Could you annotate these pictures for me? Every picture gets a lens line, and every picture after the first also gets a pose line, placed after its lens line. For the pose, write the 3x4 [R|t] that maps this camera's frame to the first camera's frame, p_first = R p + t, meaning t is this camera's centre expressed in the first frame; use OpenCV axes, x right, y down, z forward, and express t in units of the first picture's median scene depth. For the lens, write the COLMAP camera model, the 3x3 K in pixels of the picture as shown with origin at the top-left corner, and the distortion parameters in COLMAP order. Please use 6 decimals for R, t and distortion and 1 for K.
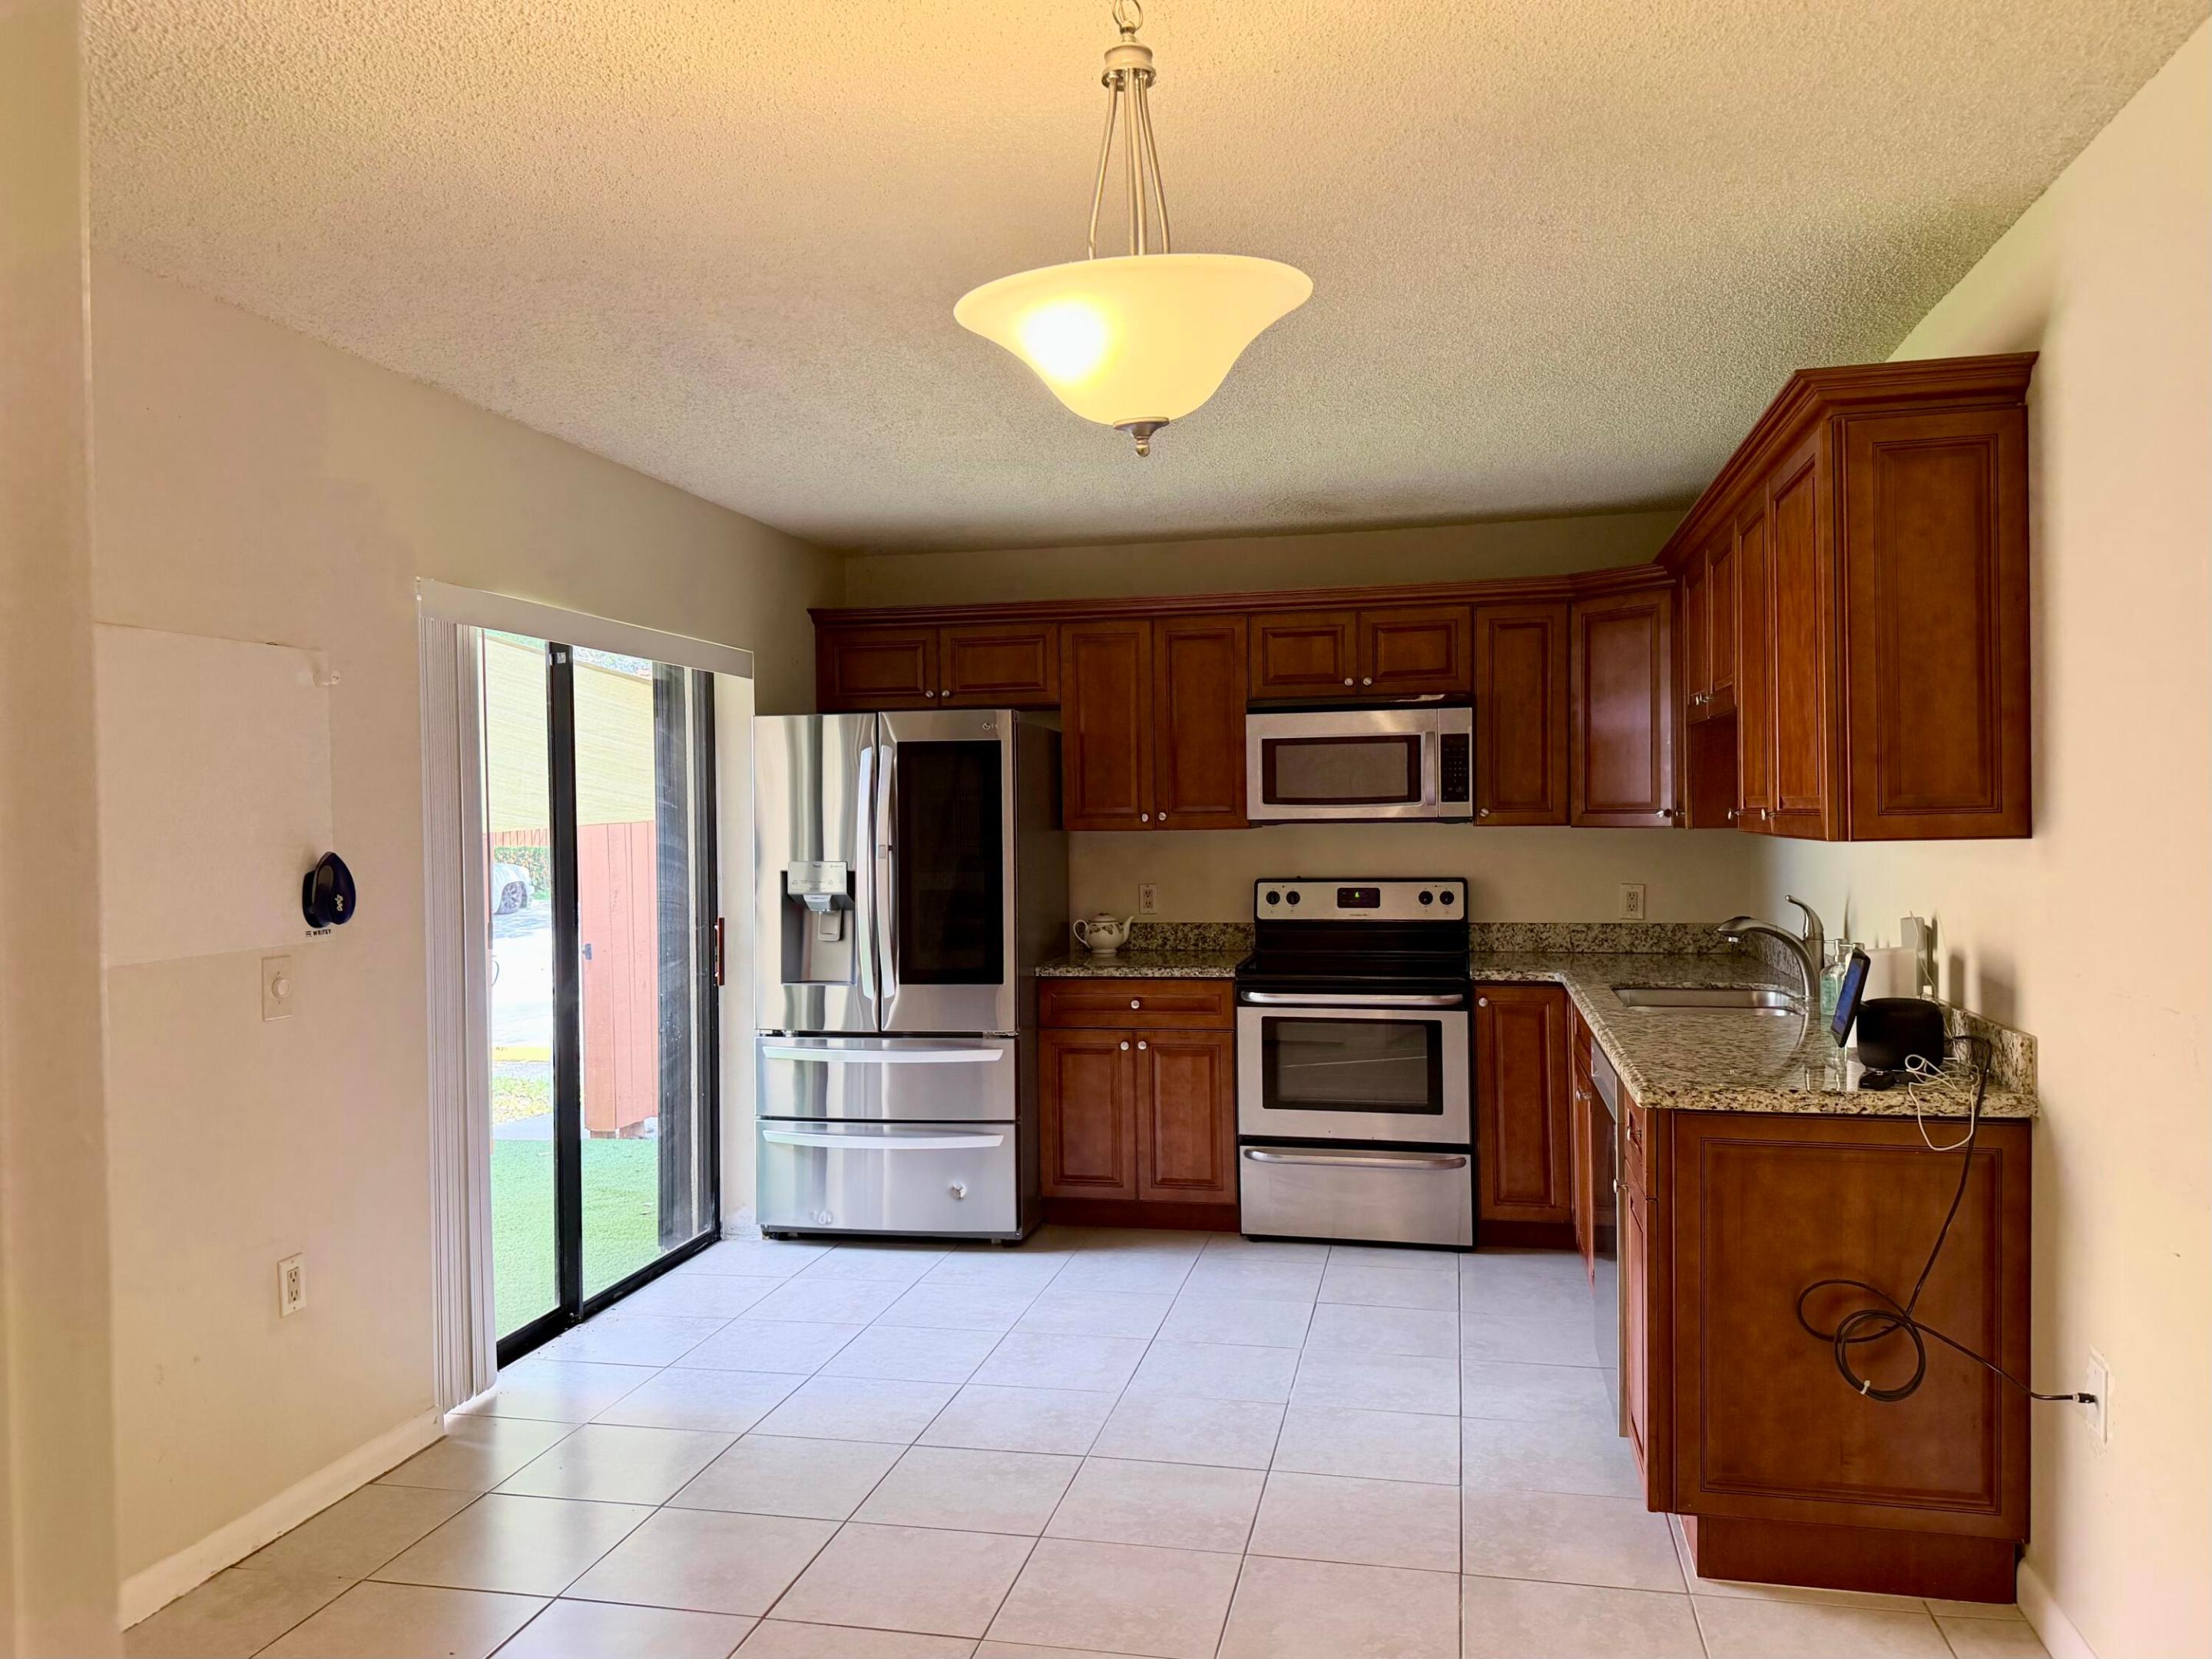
lens RADIAL K [[1625.0, 0, 1106.0], [0, 1625.0, 829.5], [0, 0, 1]] dist [0.035862, -0.004646]
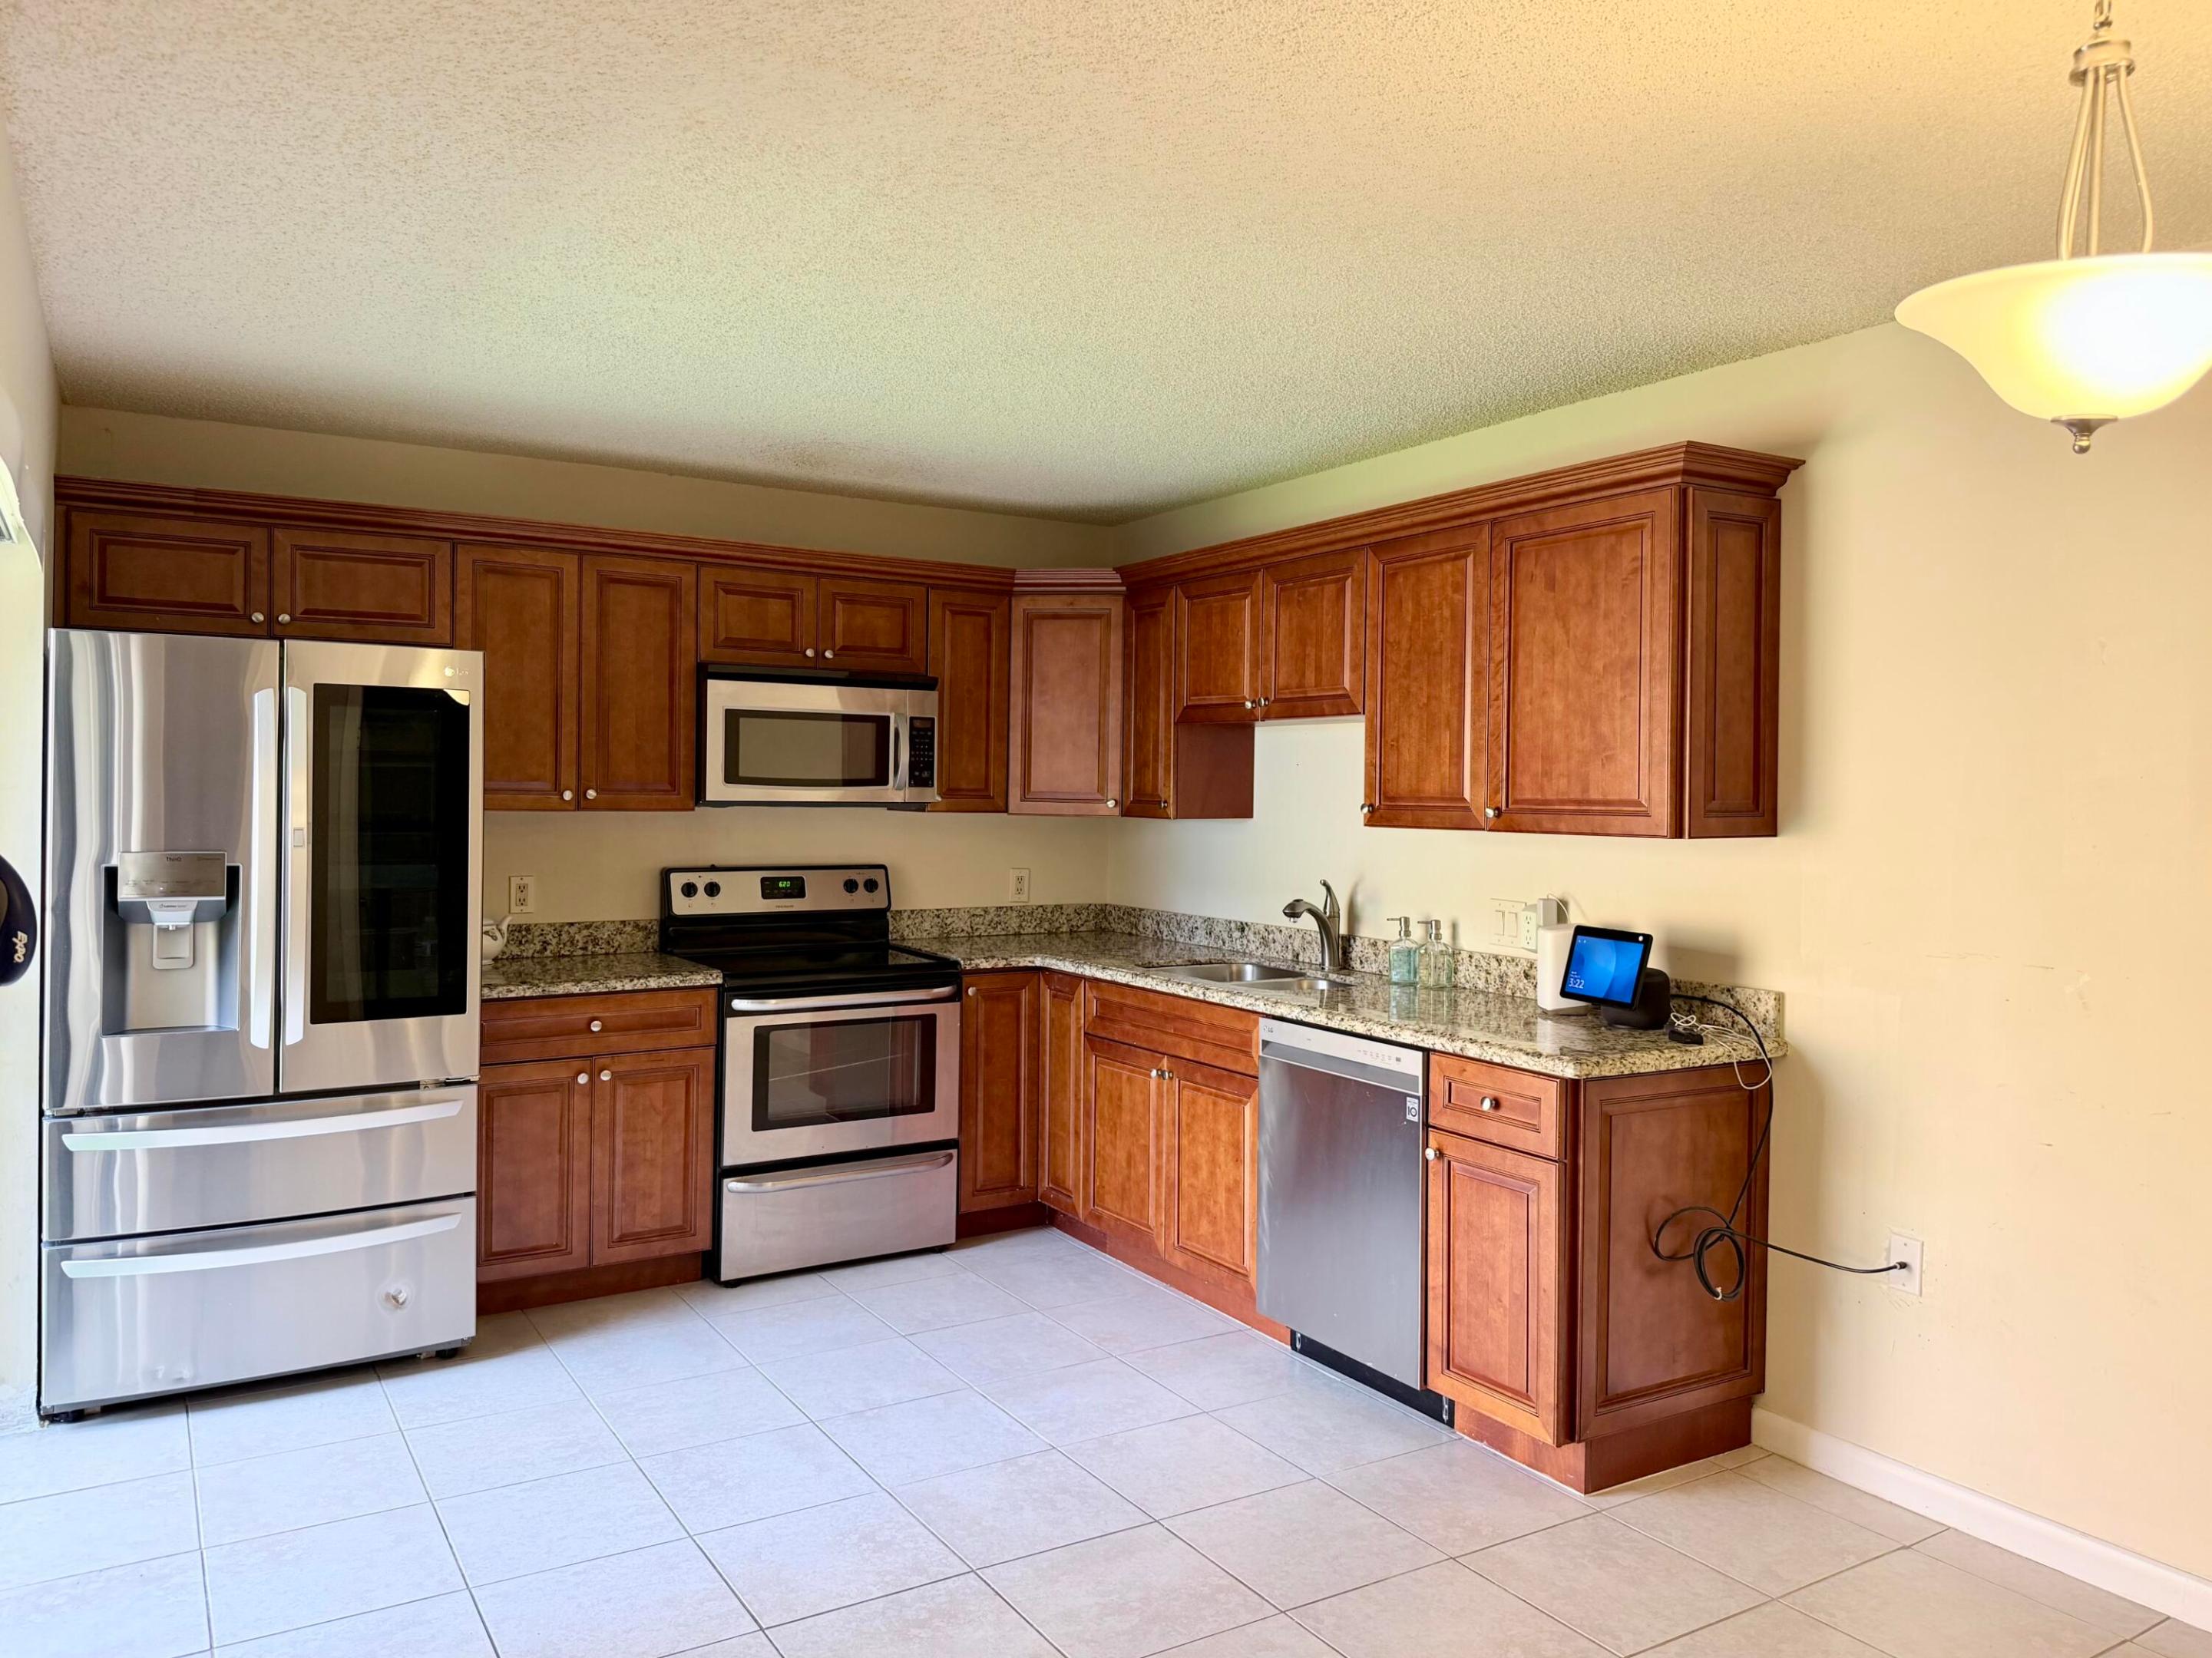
lens RADIAL K [[1550.4, 0, 1156.1], [0, 1550.4, 814.3], [0, 0, 1]] dist [0.185014, -0.379747]
pose [[0.710576, 0.012204, 0.703515, -0.340871], [-0.015967, 0.999872, -0.001219, -0.001804], [-0.703439, -0.010367, 0.710680, 0.241581]]
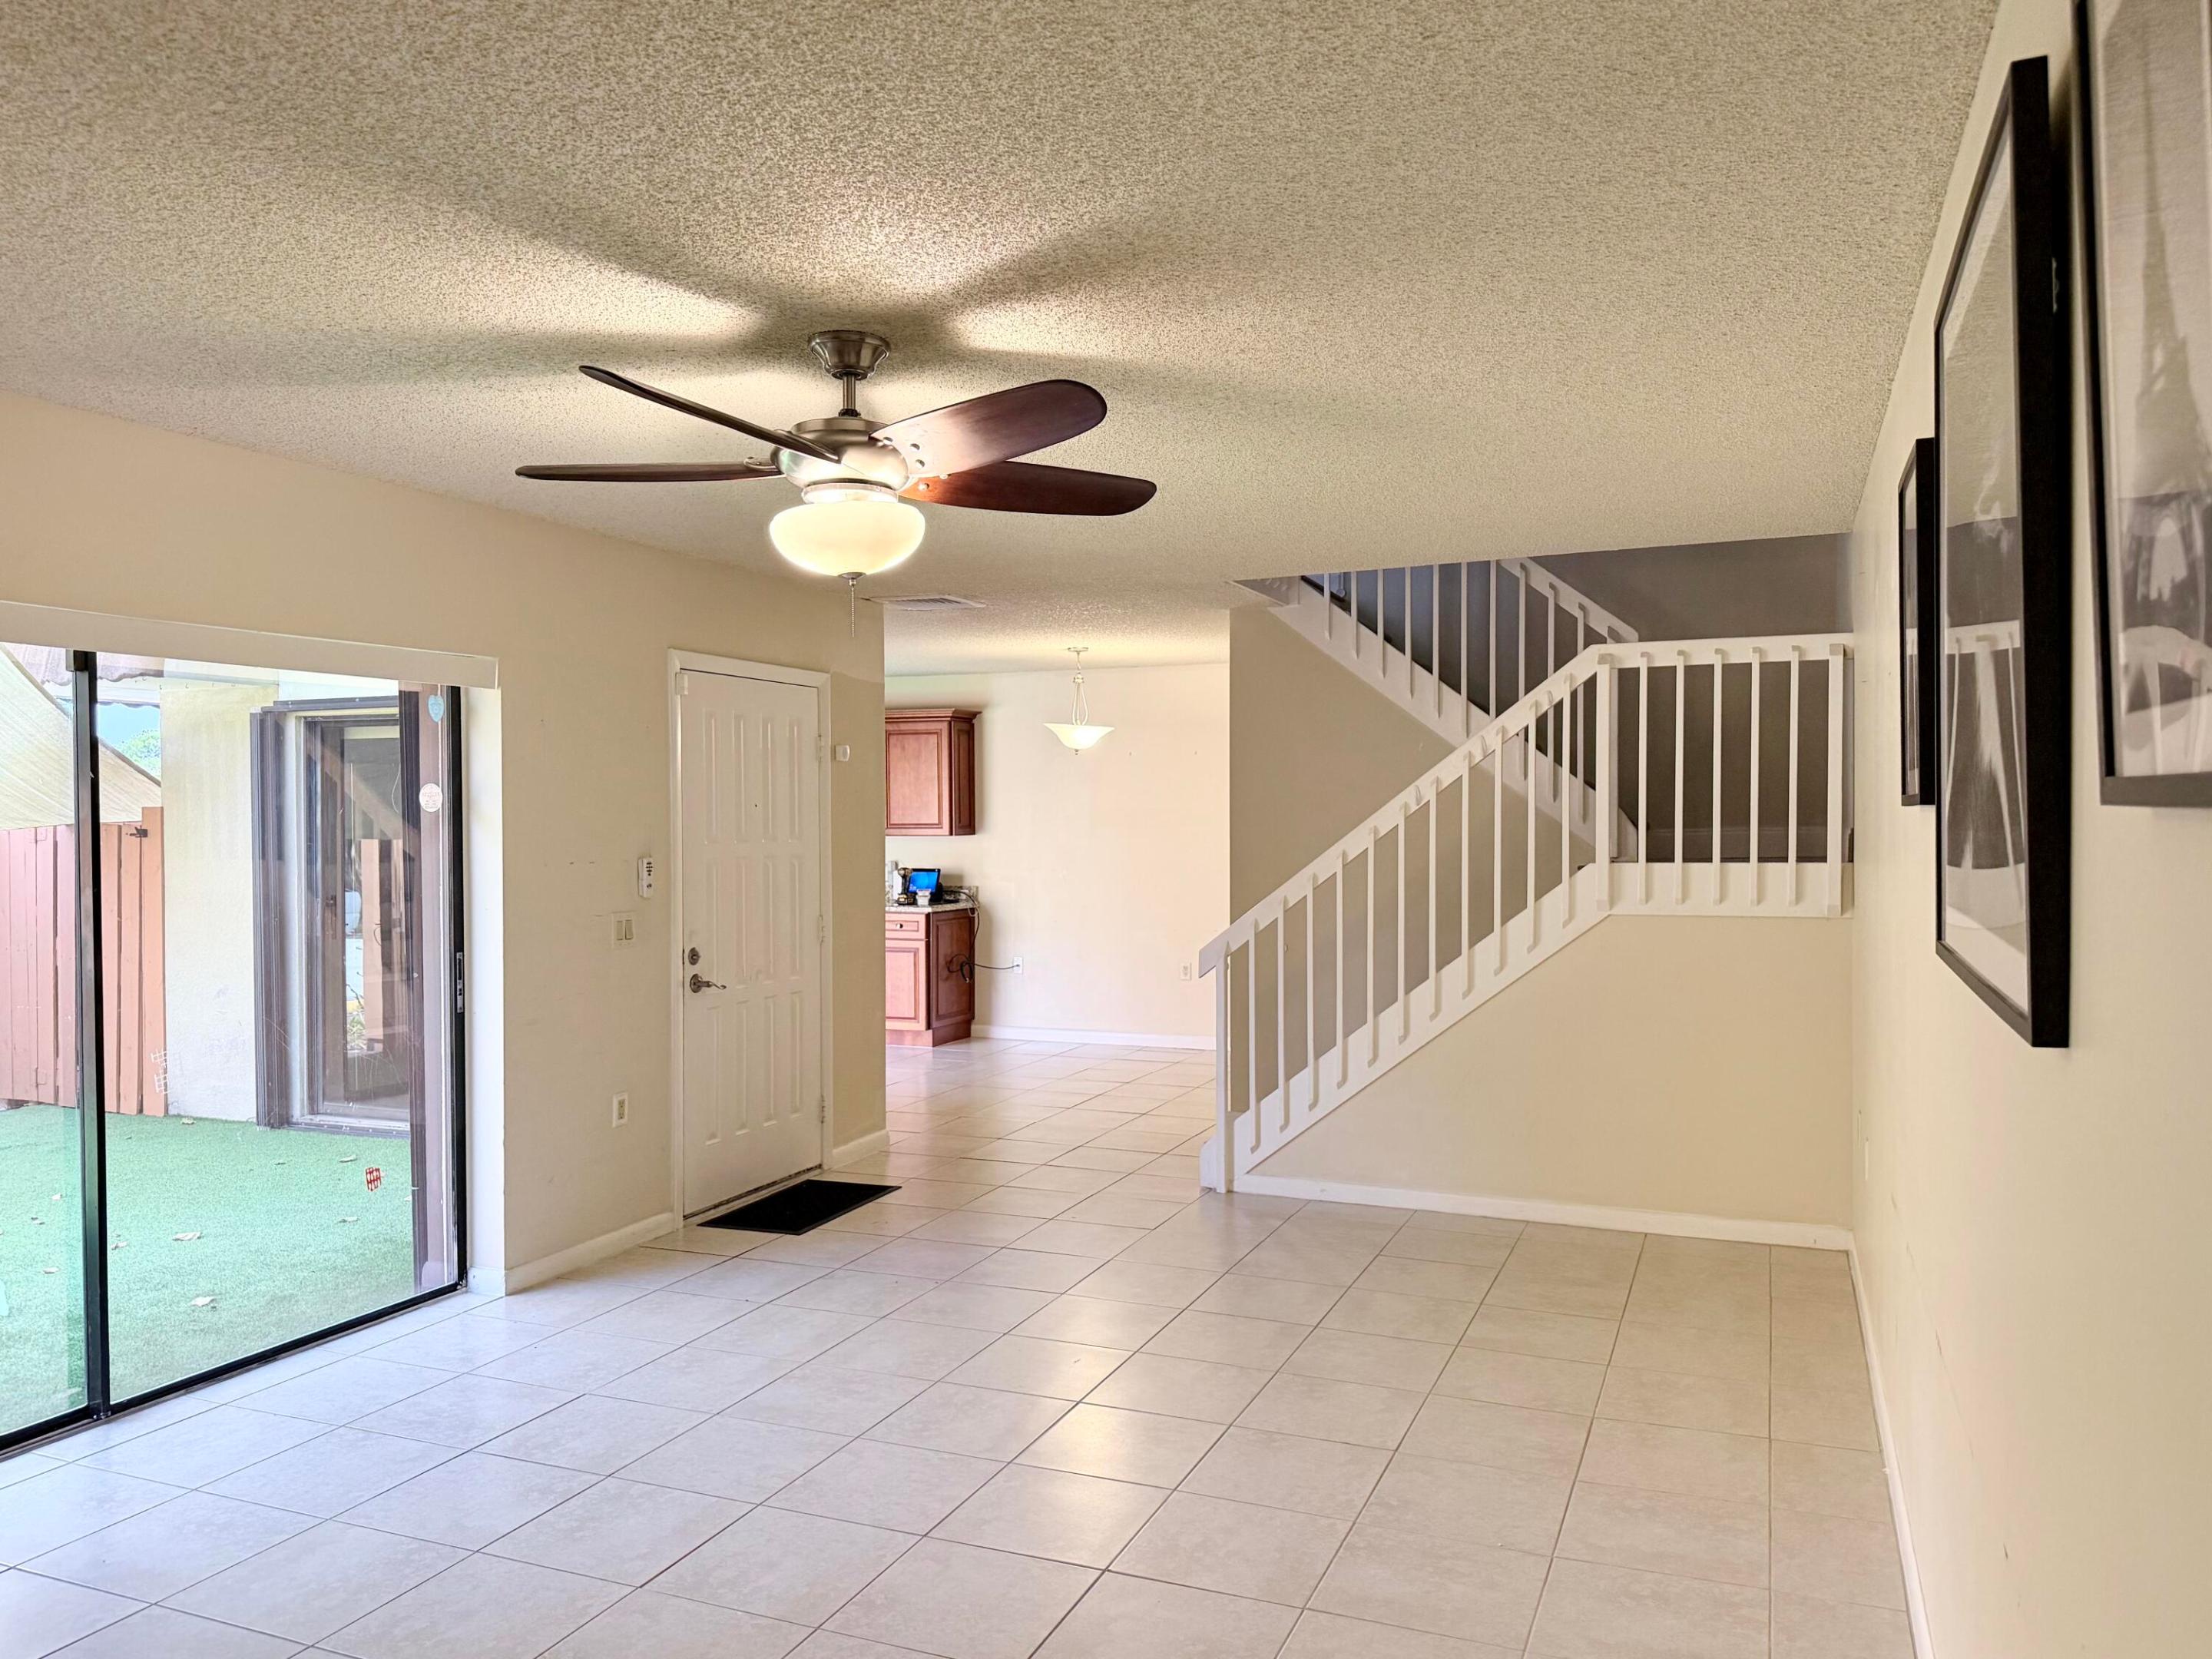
lens RADIAL K [[1625.0, 0, 1106.0], [0, 1625.0, 829.5], [0, 0, 1]] dist [0.035862, -0.004646]
pose [[0.168926, -0.003869, 0.985621, -1.661052], [0.004430, 0.999985, 0.003166, -0.009722], [-0.985619, 0.003832, 0.168940, 0.023306]]
